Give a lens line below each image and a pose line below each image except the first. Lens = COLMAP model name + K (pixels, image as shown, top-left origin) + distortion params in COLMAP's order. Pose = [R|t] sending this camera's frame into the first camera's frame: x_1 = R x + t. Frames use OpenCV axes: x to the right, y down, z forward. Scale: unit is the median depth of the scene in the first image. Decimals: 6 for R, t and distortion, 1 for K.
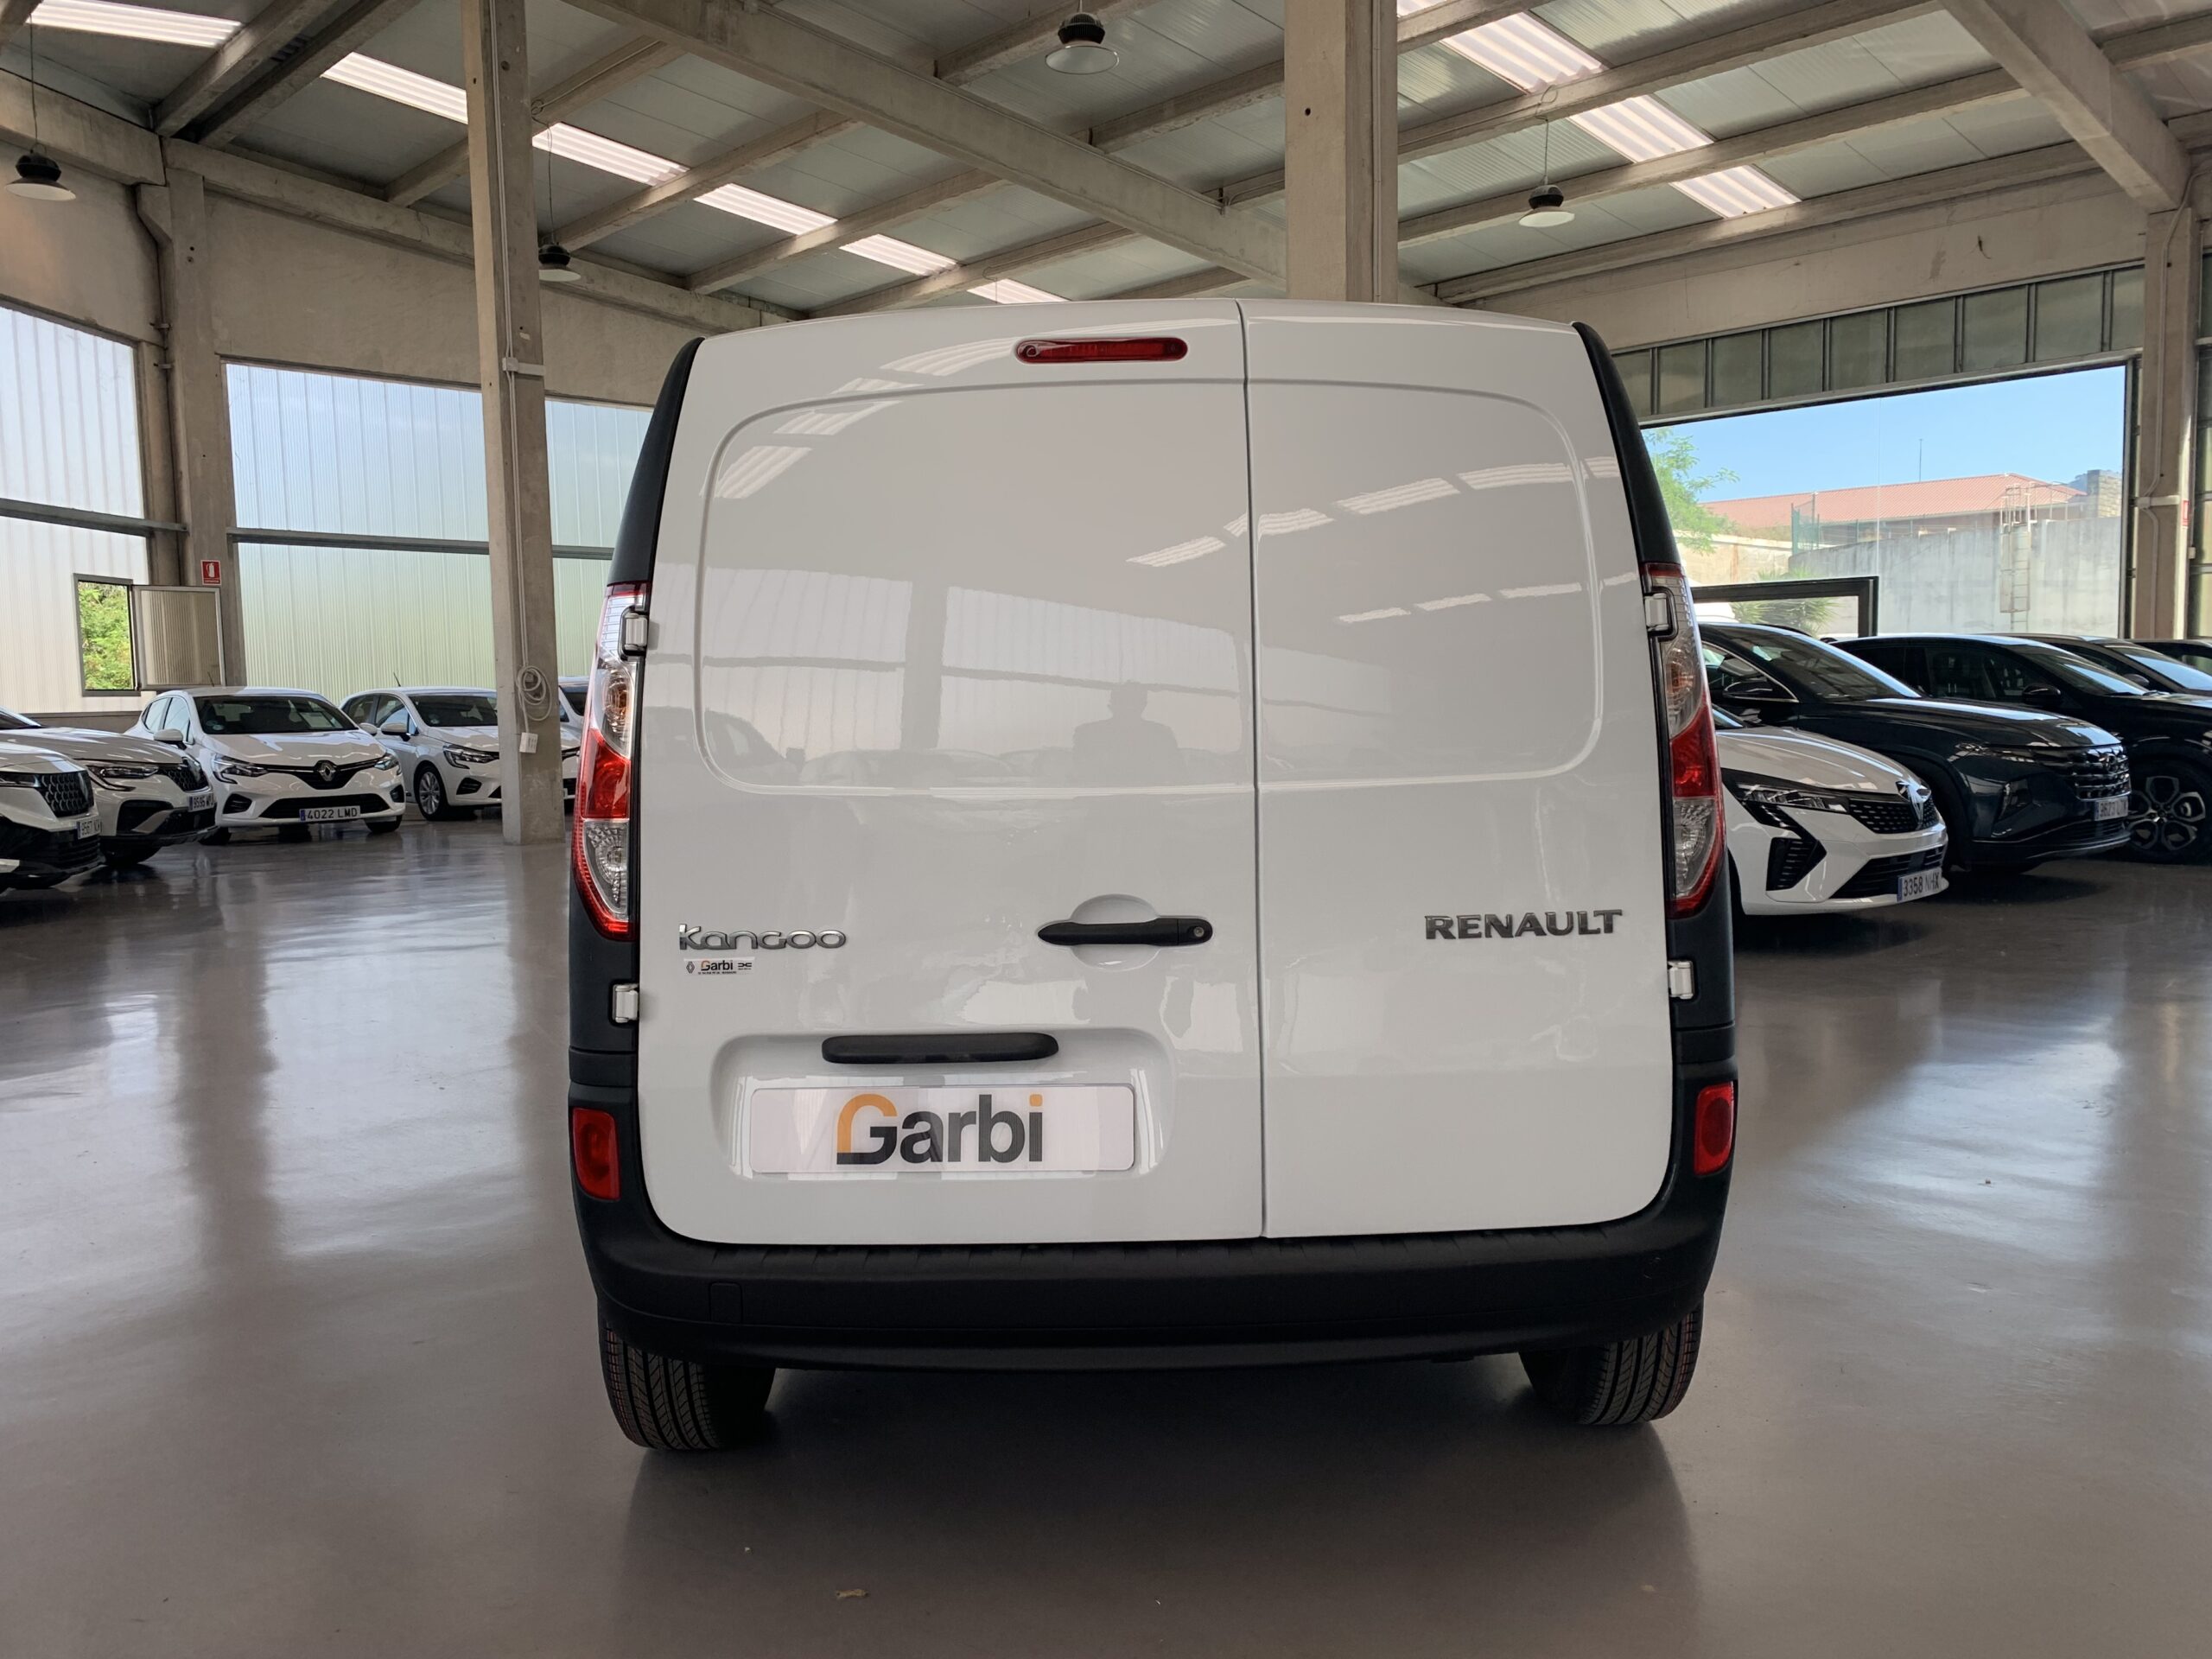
lens RADIAL K [[1667.9, 0, 1123.1], [0, 1667.9, 825.4], [0, 0, 1]] dist [0.022267, -0.015166]
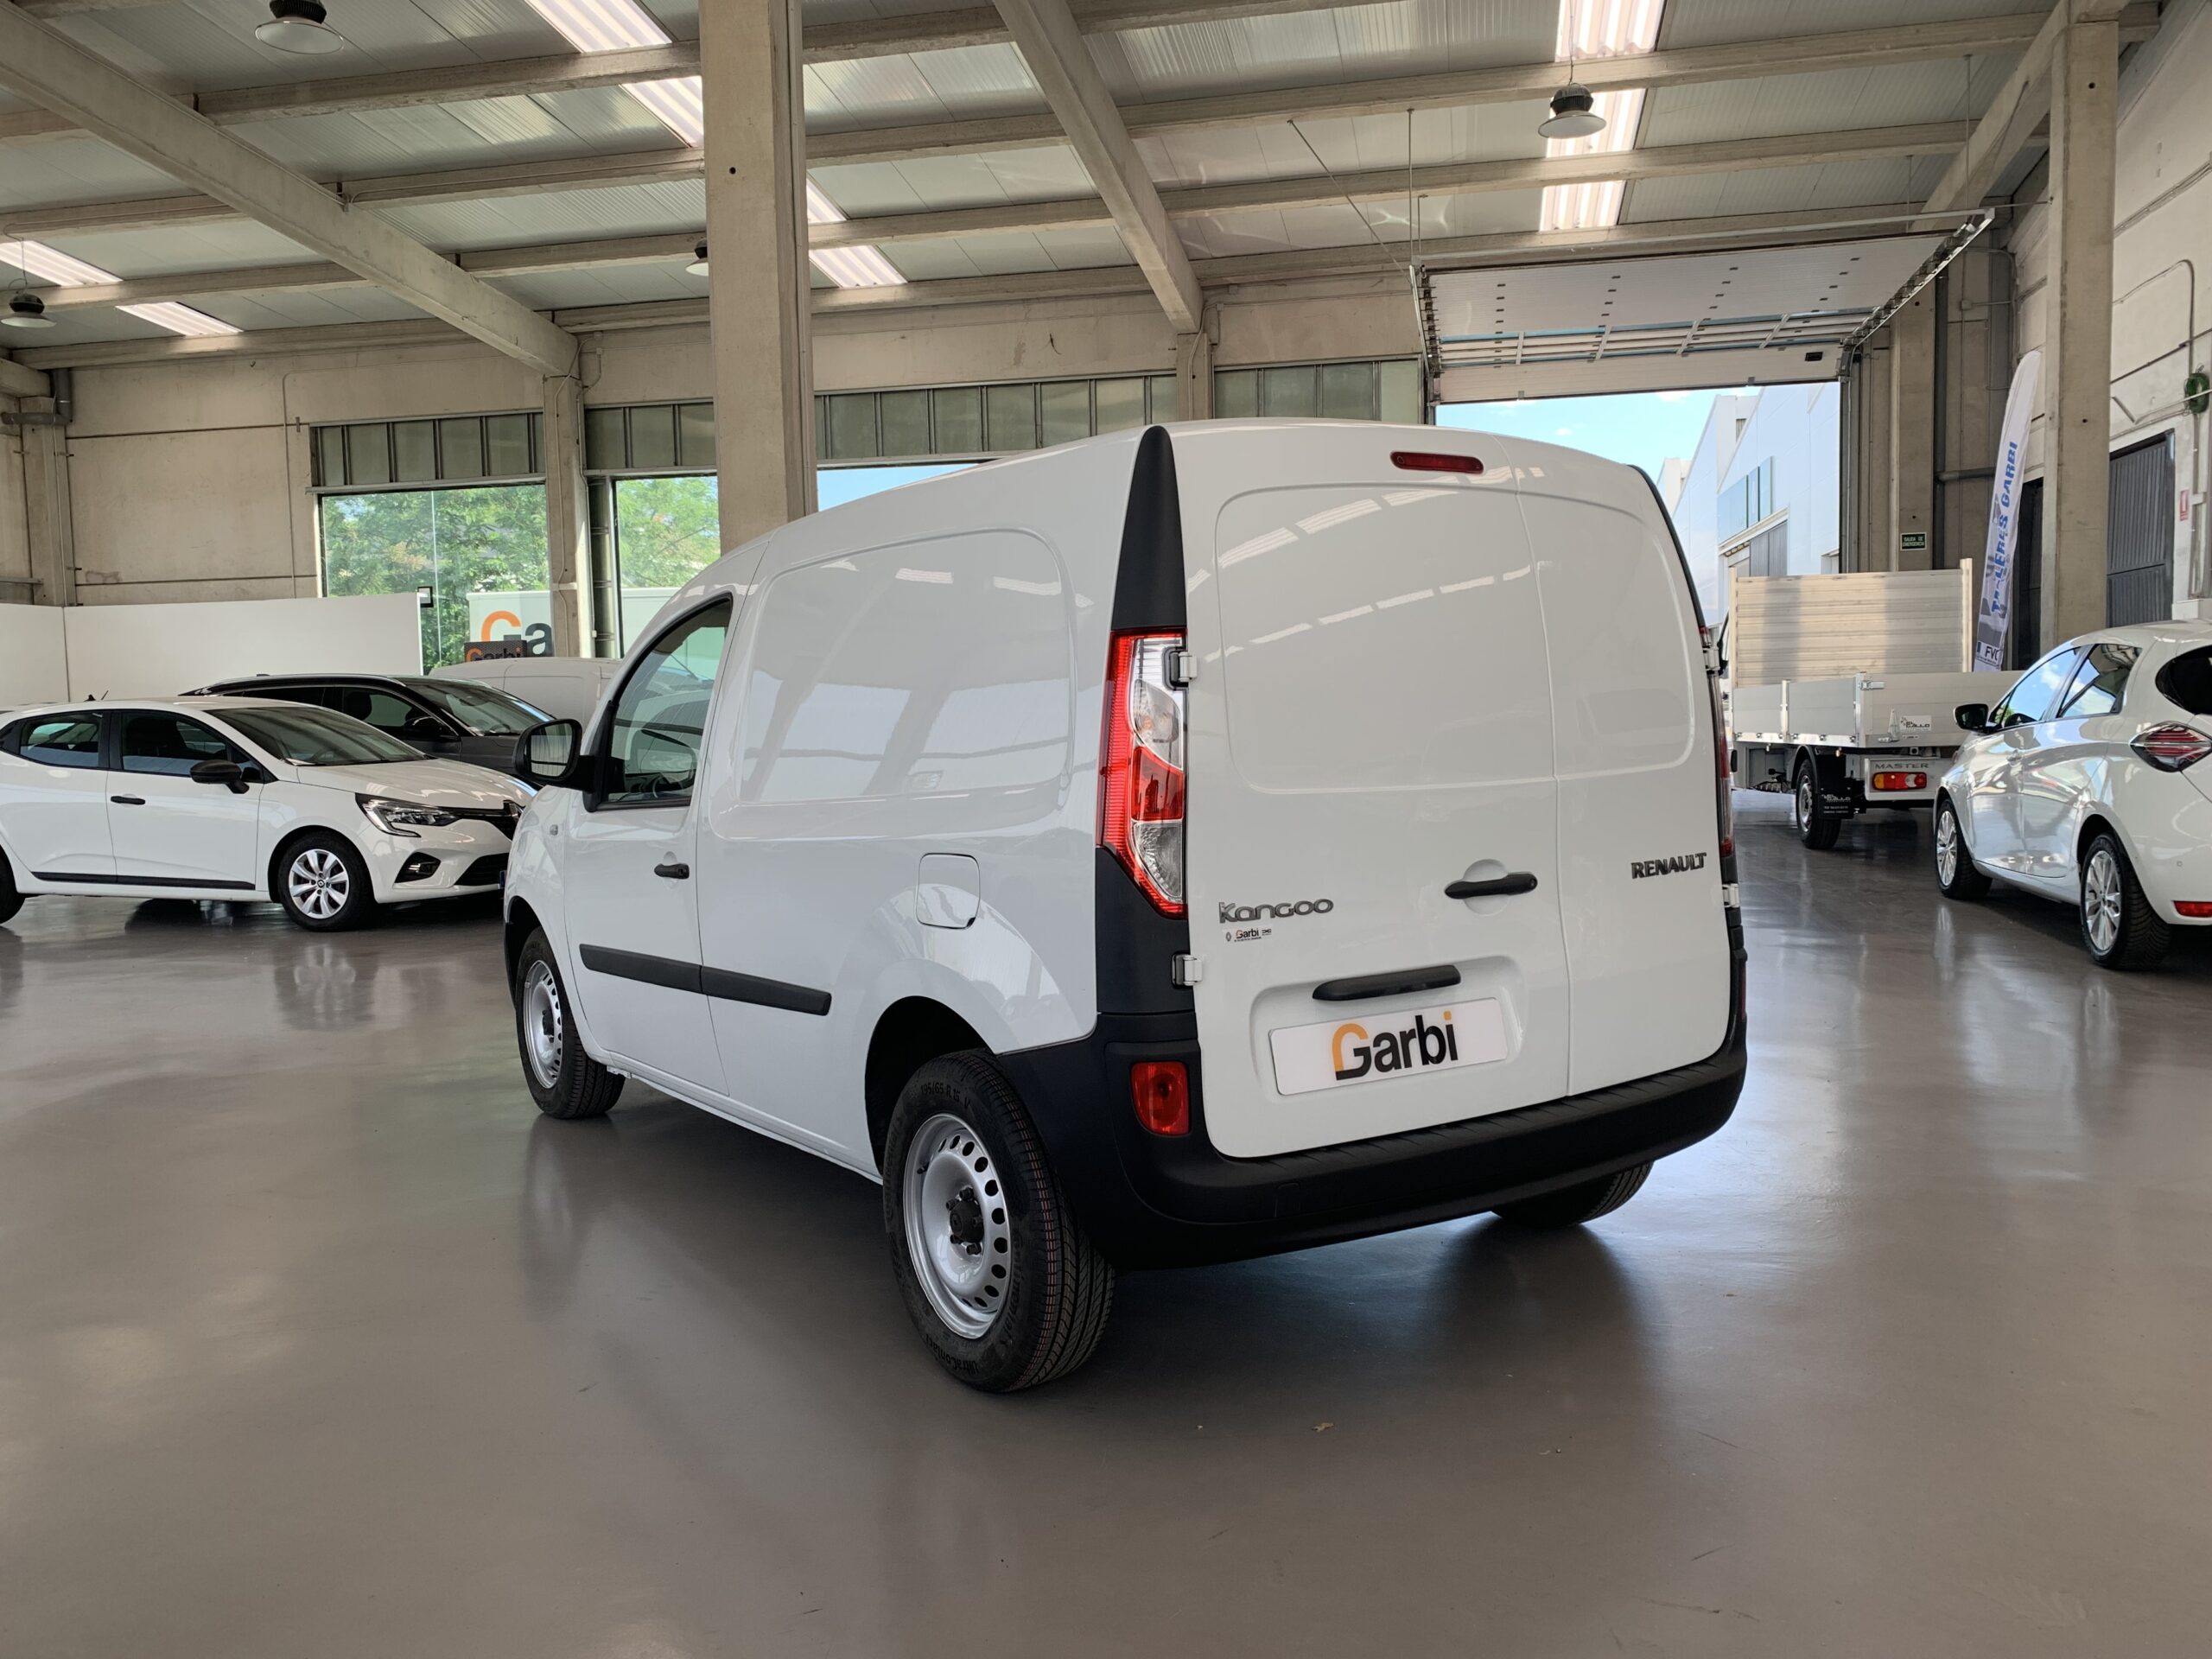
lens RADIAL K [[1667.9, 0, 1092.4], [0, 1667.9, 812.2], [0, 0, 1]] dist [0.022267, -0.015166]
pose [[0.843732, -0.037147, 0.535477, -0.118188], [0.050768, 0.998653, -0.010715, 0.000165], [-0.534358, 0.036225, 0.844482, 0.001376]]
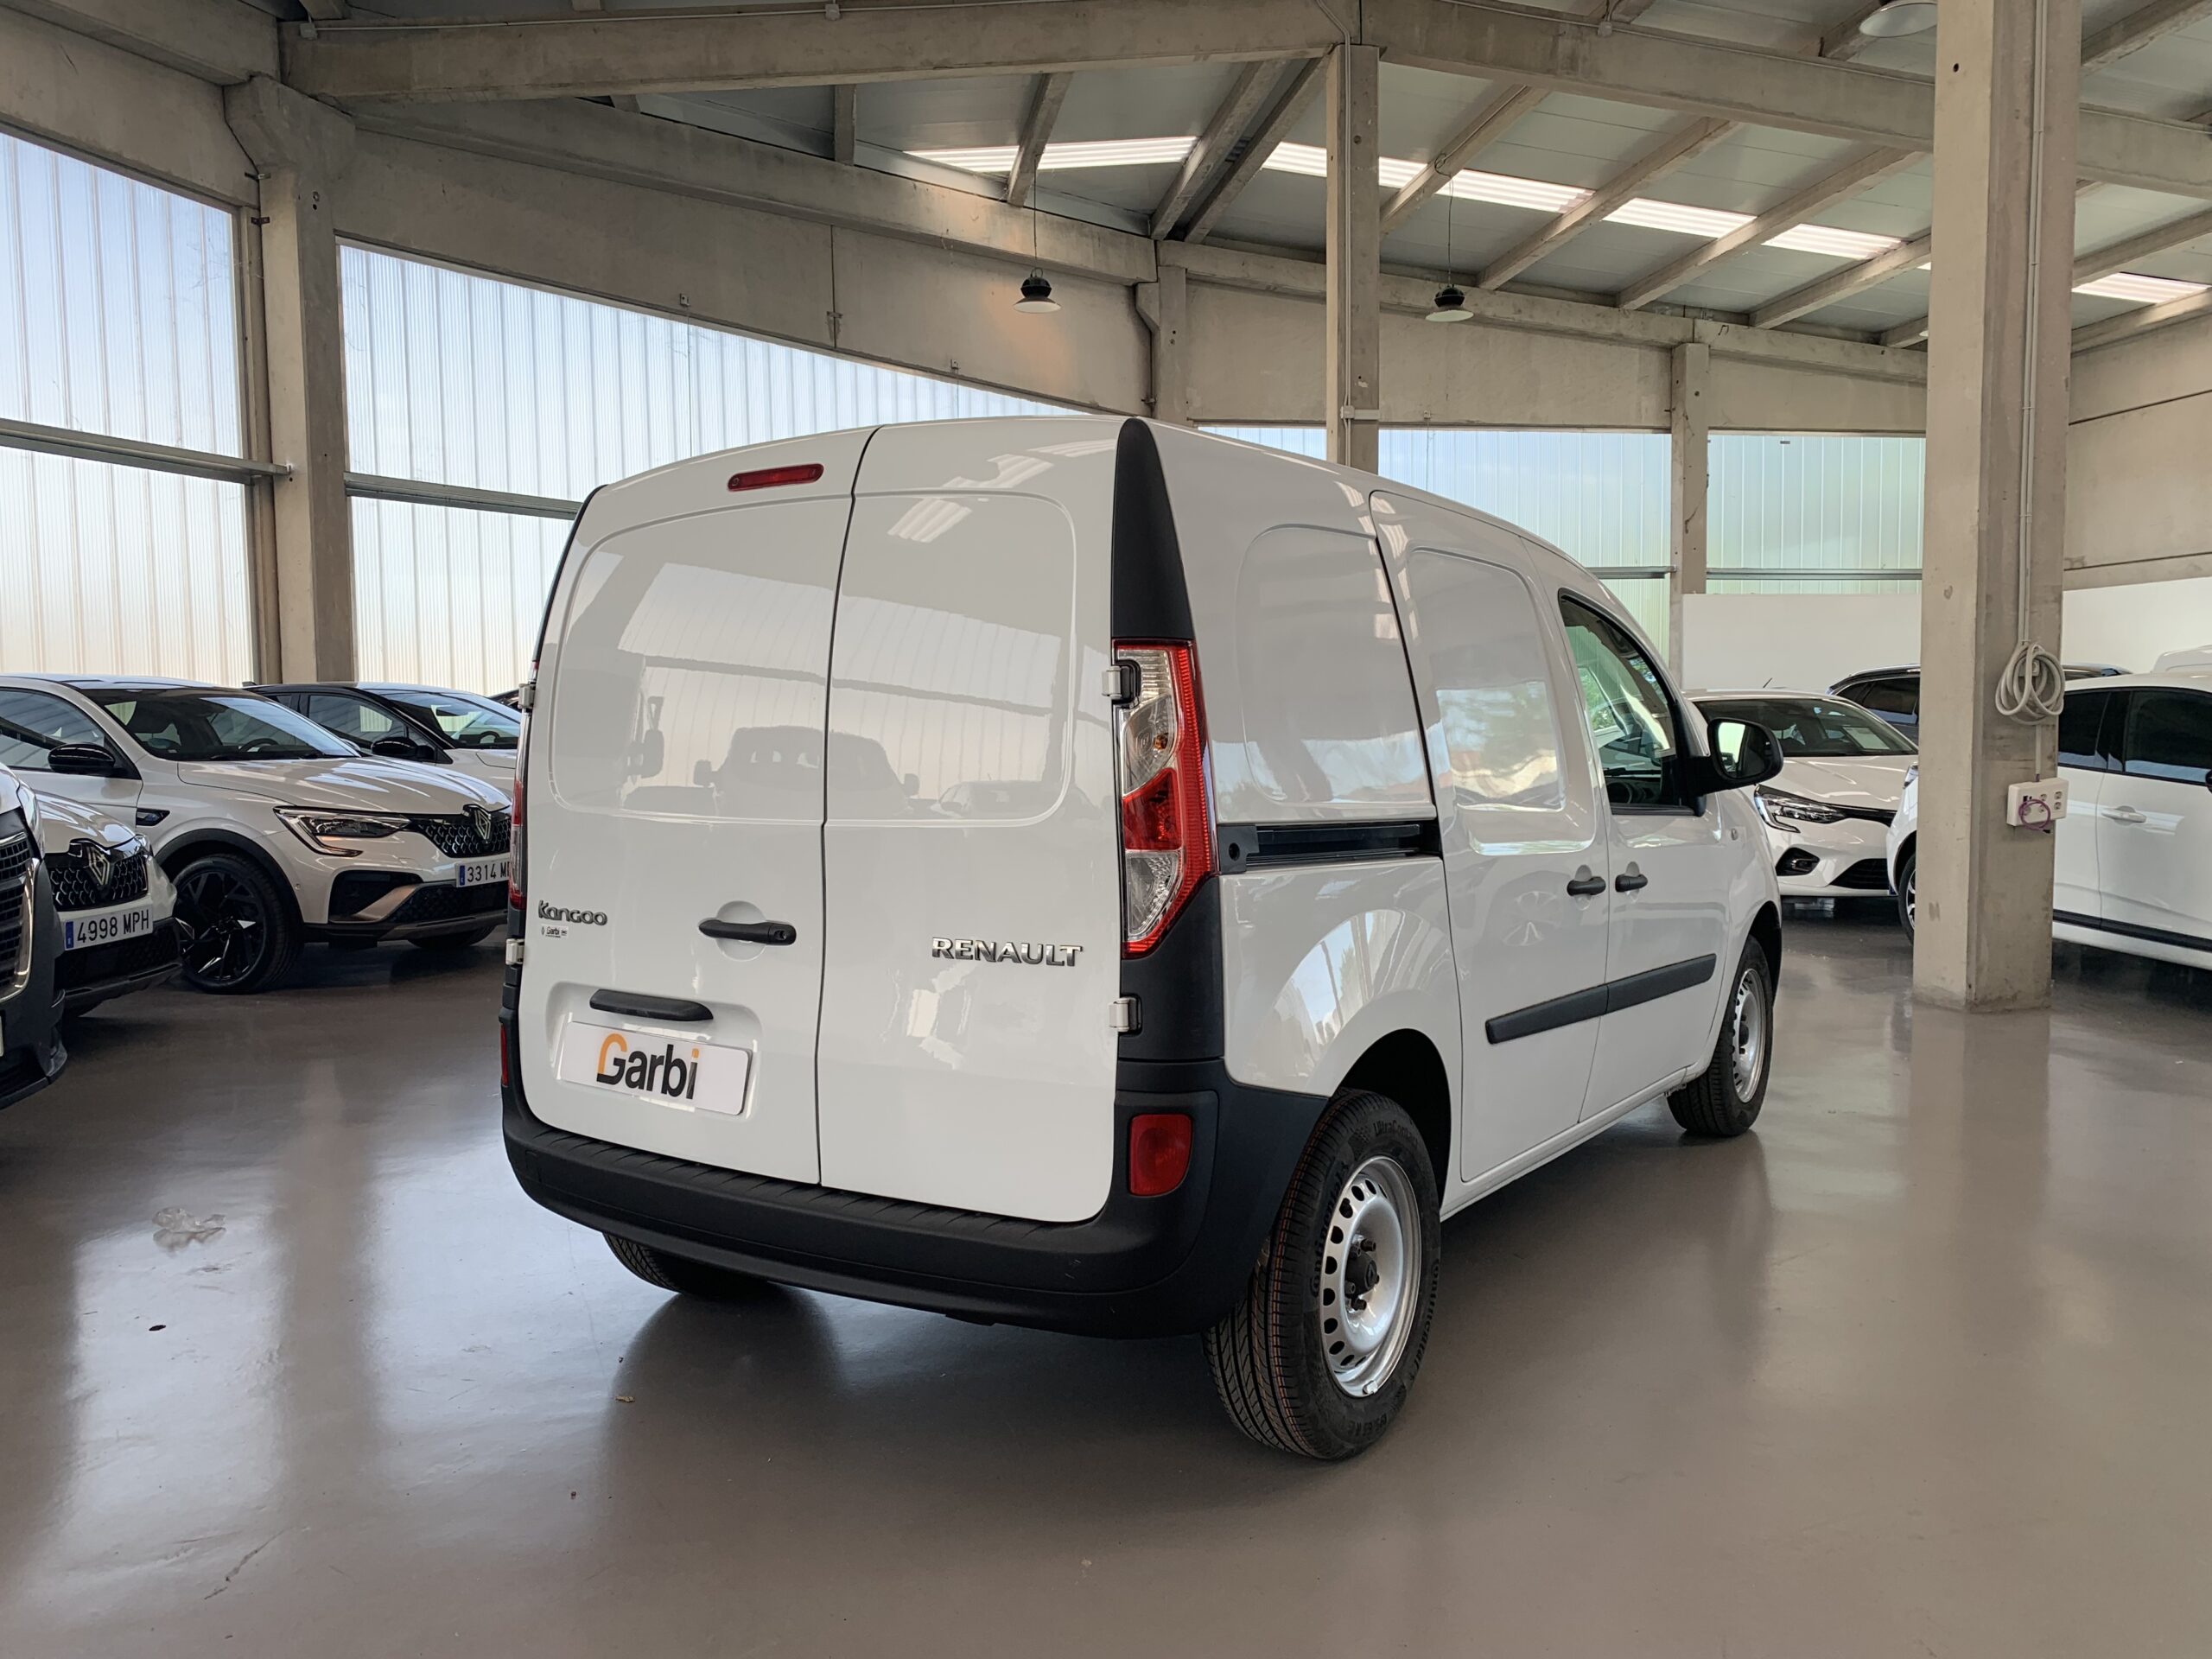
lens RADIAL K [[1667.9, 0, 1139.3], [0, 1667.9, 840.0], [0, 0, 1]] dist [0.022267, -0.015166]
pose [[0.830509, 0.051298, -0.554637, 0.112621], [-0.050079, 0.998594, 0.017372, -0.005078], [0.554749, 0.013348, 0.831911, 0.011254]]
